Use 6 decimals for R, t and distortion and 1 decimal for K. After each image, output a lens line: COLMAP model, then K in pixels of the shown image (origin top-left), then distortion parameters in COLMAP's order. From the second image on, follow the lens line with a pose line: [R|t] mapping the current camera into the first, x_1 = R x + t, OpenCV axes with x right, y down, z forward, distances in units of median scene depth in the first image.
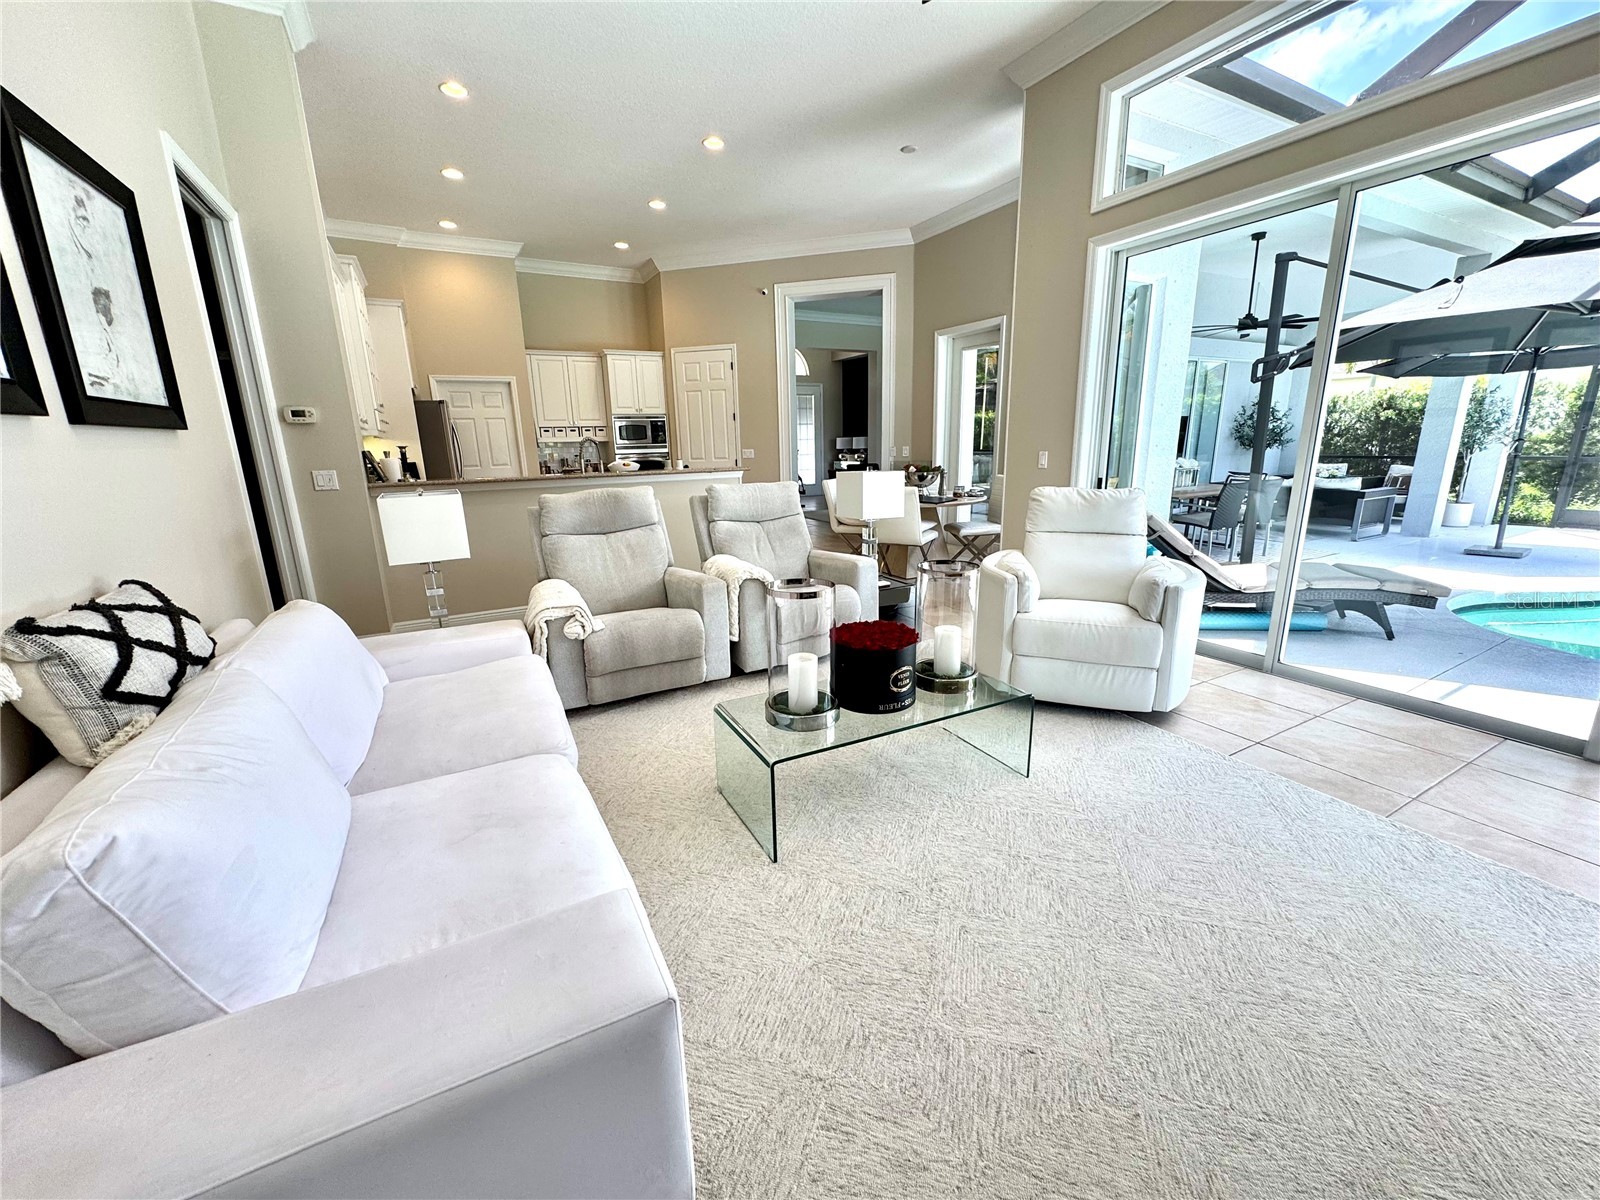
lens RADIAL K [[641.4, 0, 800.0], [0, 641.4, 596.3], [0, 0, 1]] dist [0.000129, 0.000478]
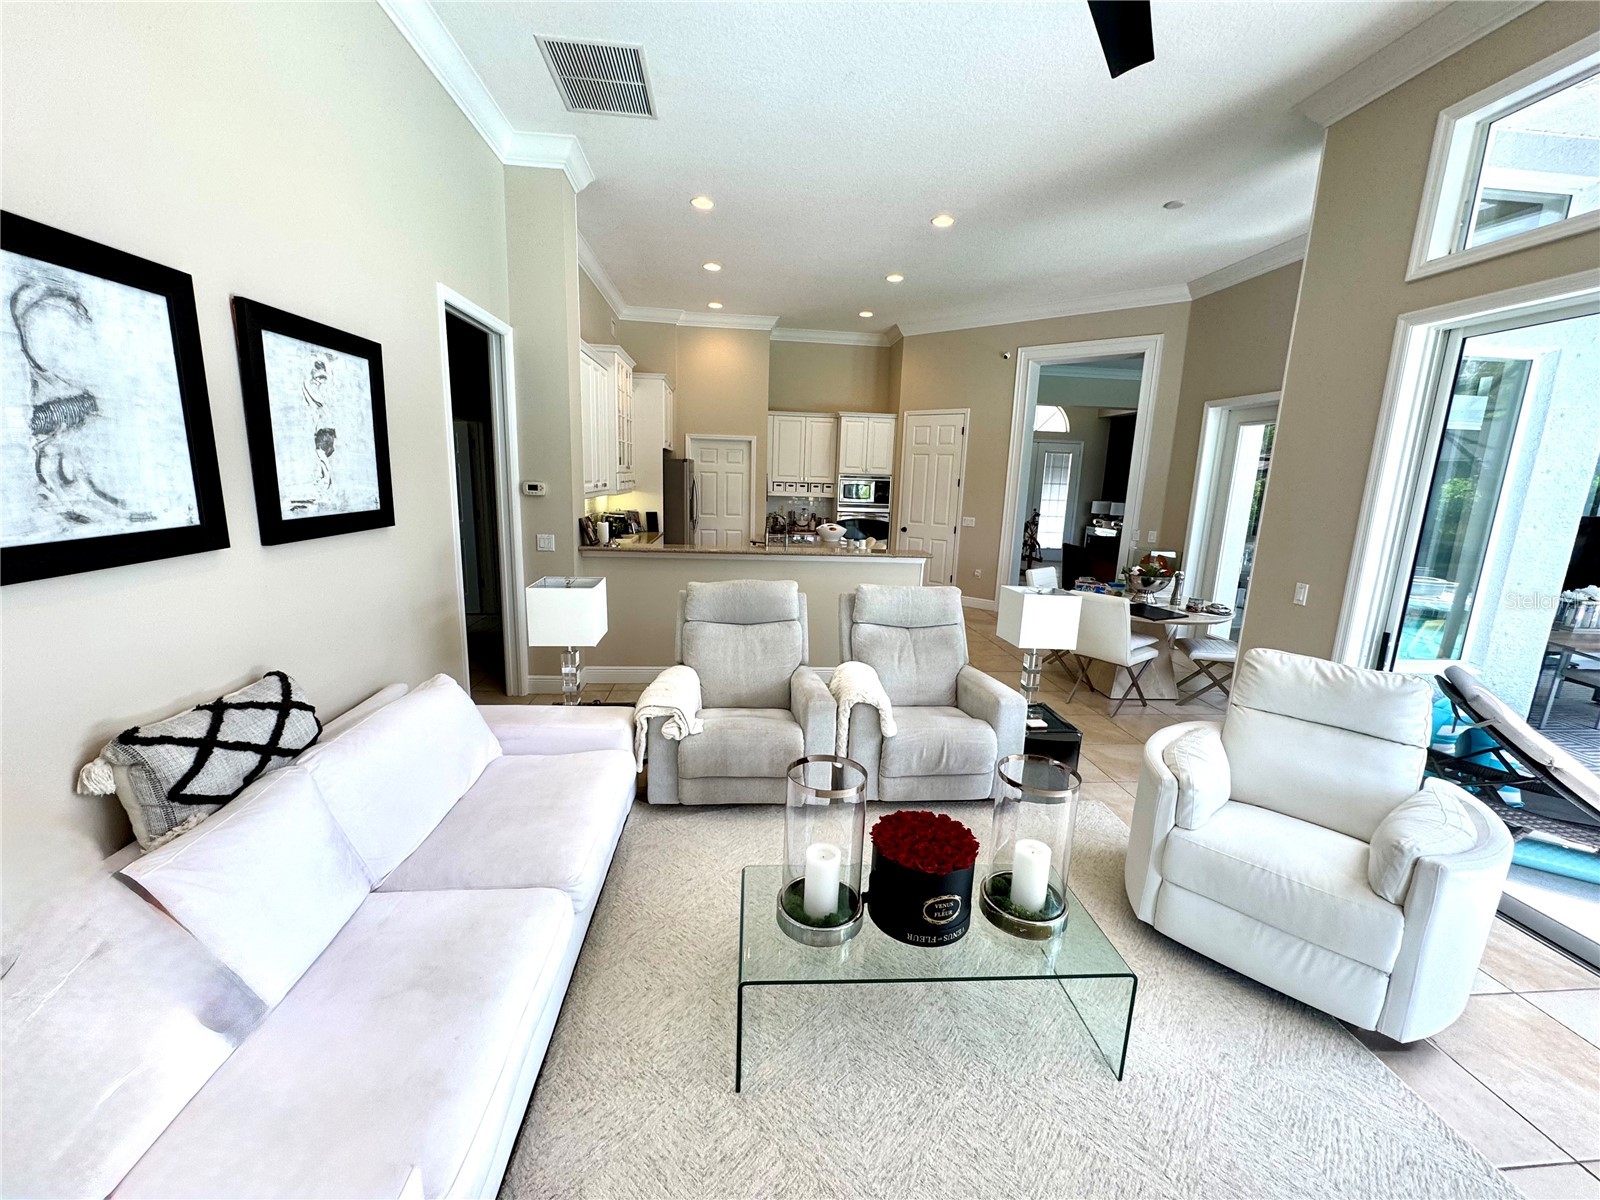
lens RADIAL K [[641.4, 0, 801.2], [0, 641.4, 596.9], [0, 0, 1]] dist [0.000129, 0.000478]
pose [[0.917013, 0.127984, -0.377765, 0.154555], [-0.147425, 0.988809, -0.022870, -0.131381], [0.370611, 0.076664, 0.925619, 0.098499]]
